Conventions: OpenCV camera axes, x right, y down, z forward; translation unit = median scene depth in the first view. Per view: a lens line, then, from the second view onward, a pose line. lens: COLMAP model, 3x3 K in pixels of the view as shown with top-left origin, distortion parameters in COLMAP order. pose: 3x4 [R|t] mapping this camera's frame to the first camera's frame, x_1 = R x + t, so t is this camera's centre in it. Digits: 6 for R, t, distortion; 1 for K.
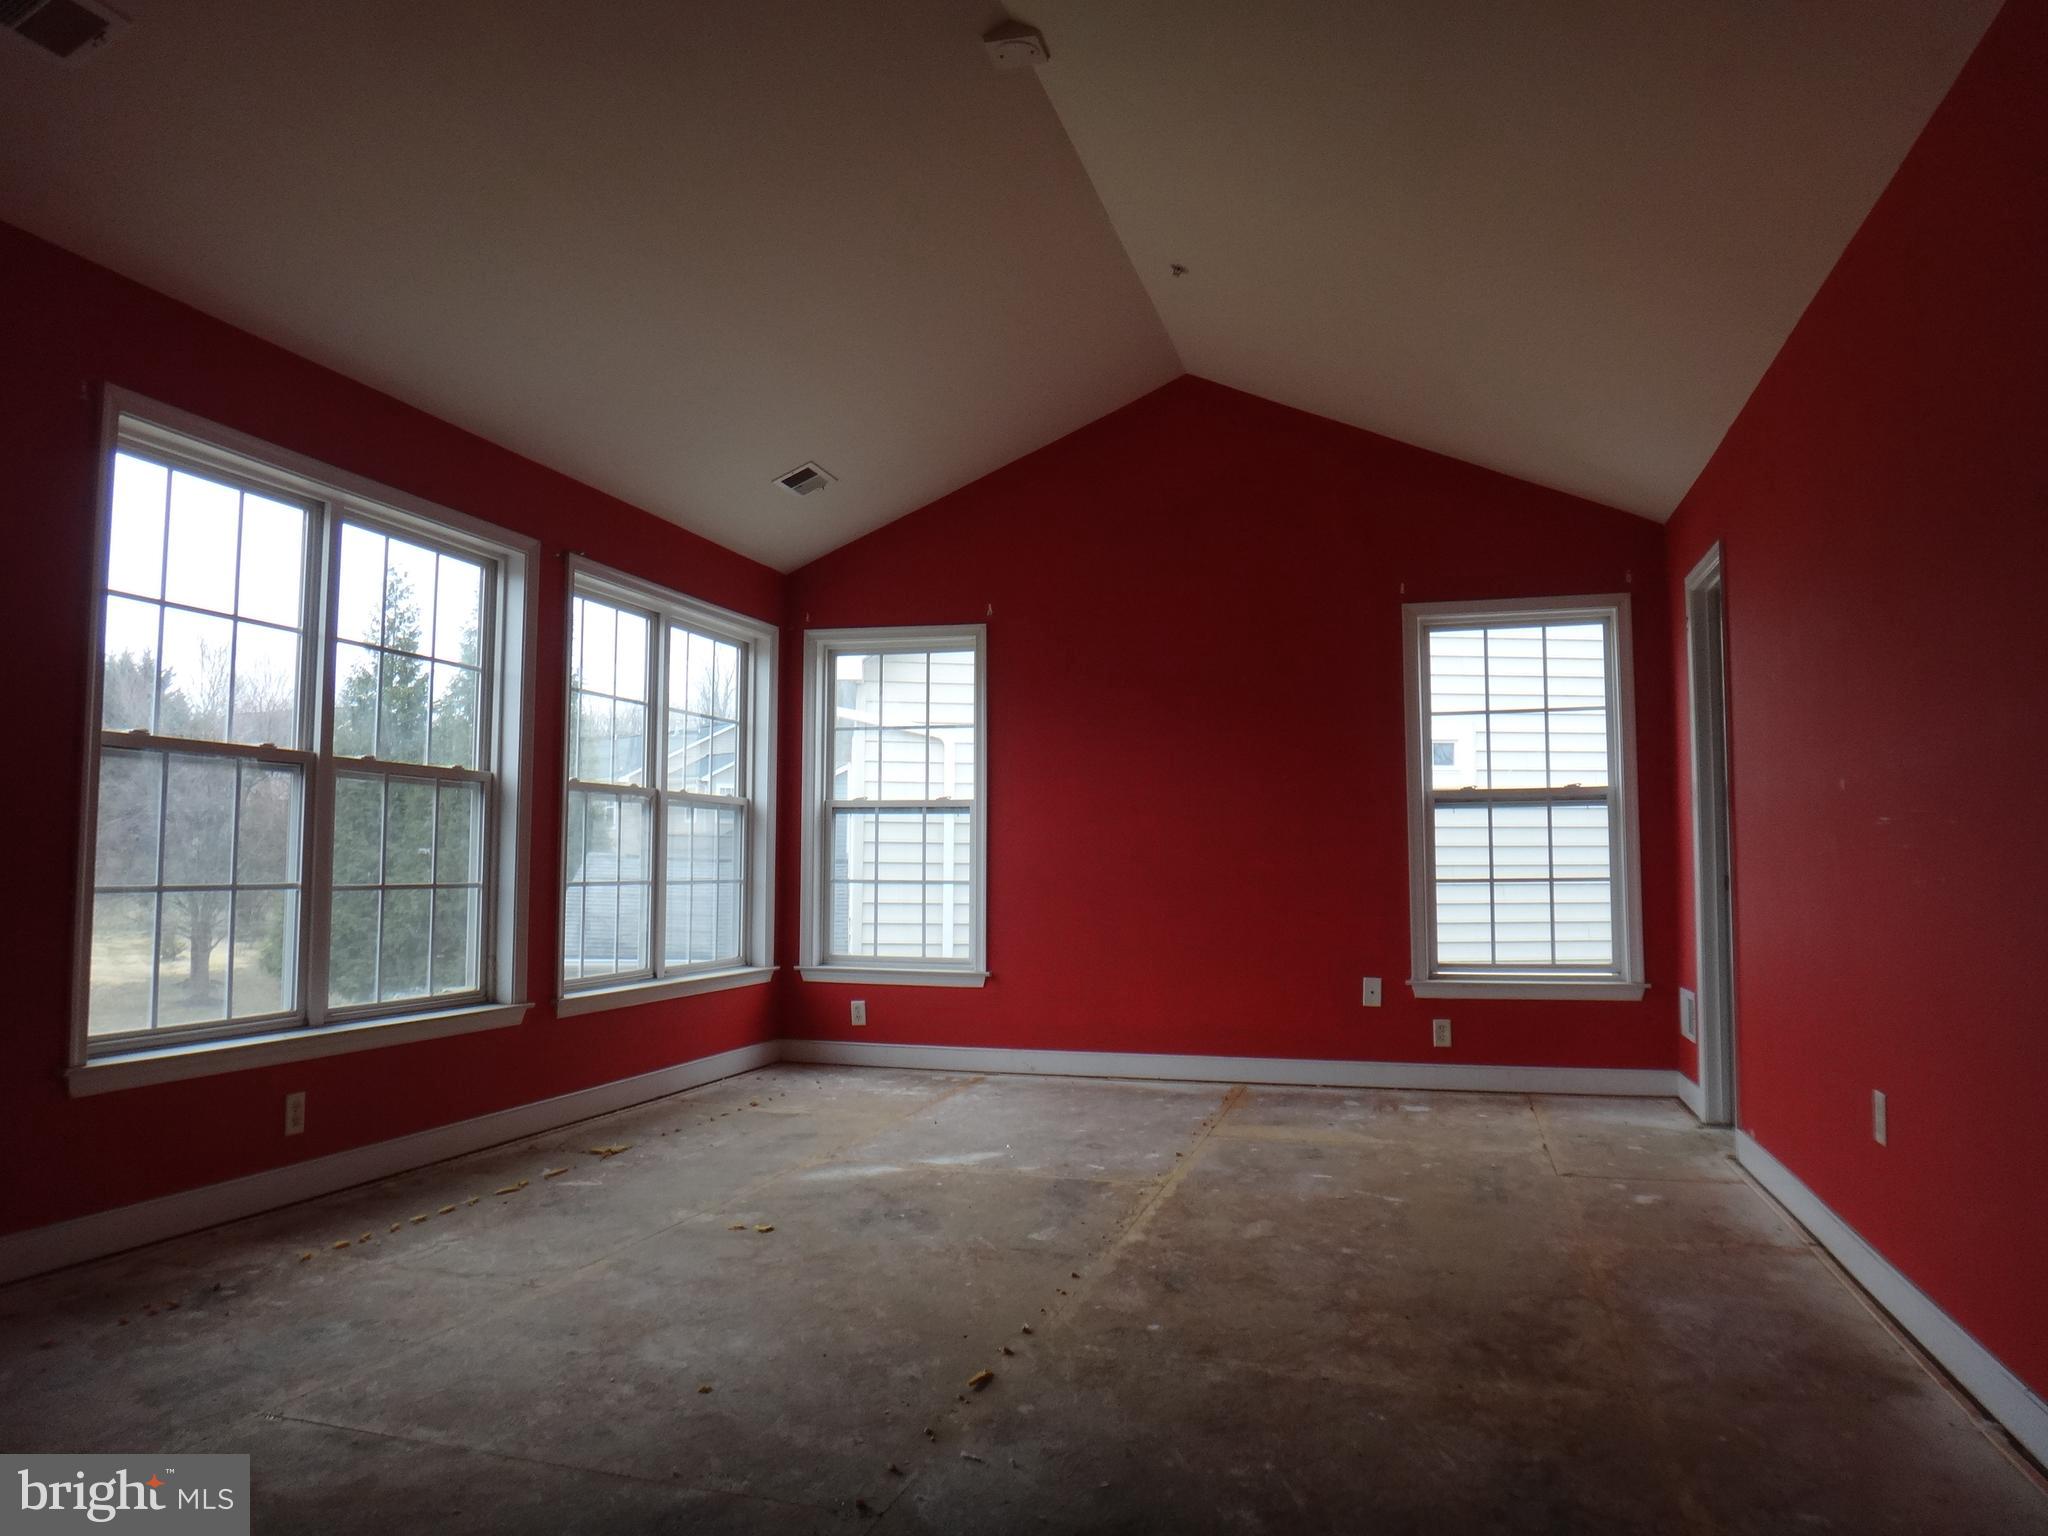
lens RADIAL K [[1427.6, 0, 1016.1], [0, 1427.6, 769.8], [0, 0, 1]] dist [-0.024964, -0.028676]
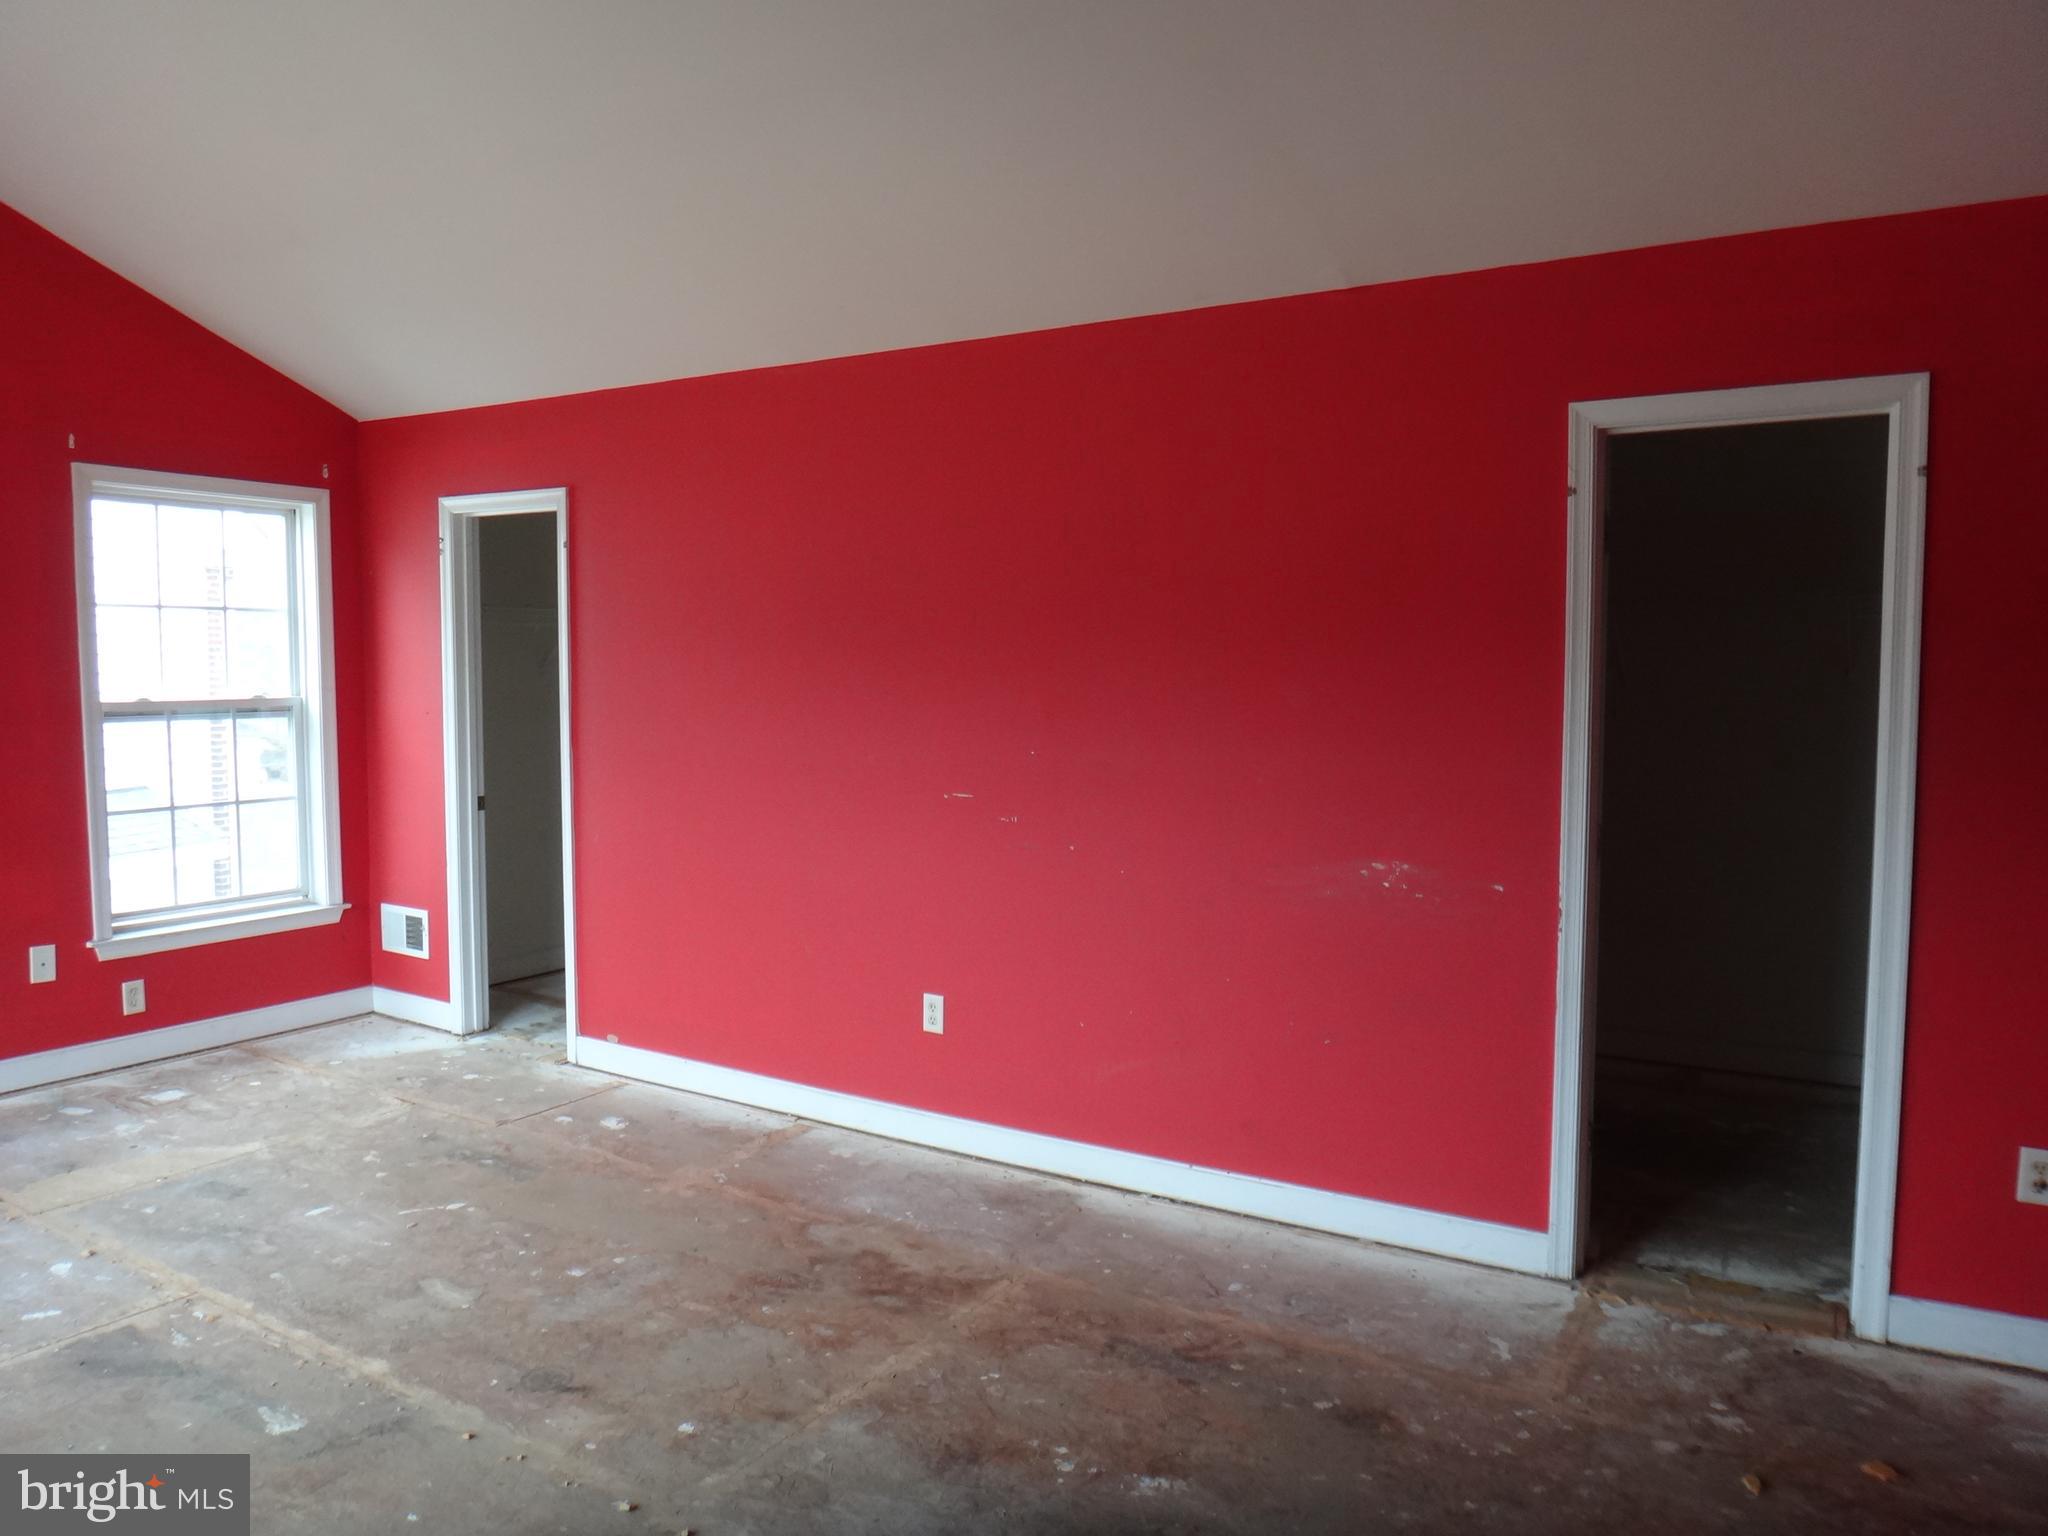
lens RADIAL K [[1427.6, 0, 1016.1], [0, 1427.6, 769.8], [0, 0, 1]] dist [-0.024964, -0.028676]
pose [[0.241099, -0.068757, 0.968062, -0.375201], [-0.082036, 0.992473, 0.090922, -0.065880], [-0.967027, -0.101337, 0.233644, 0.339566]]
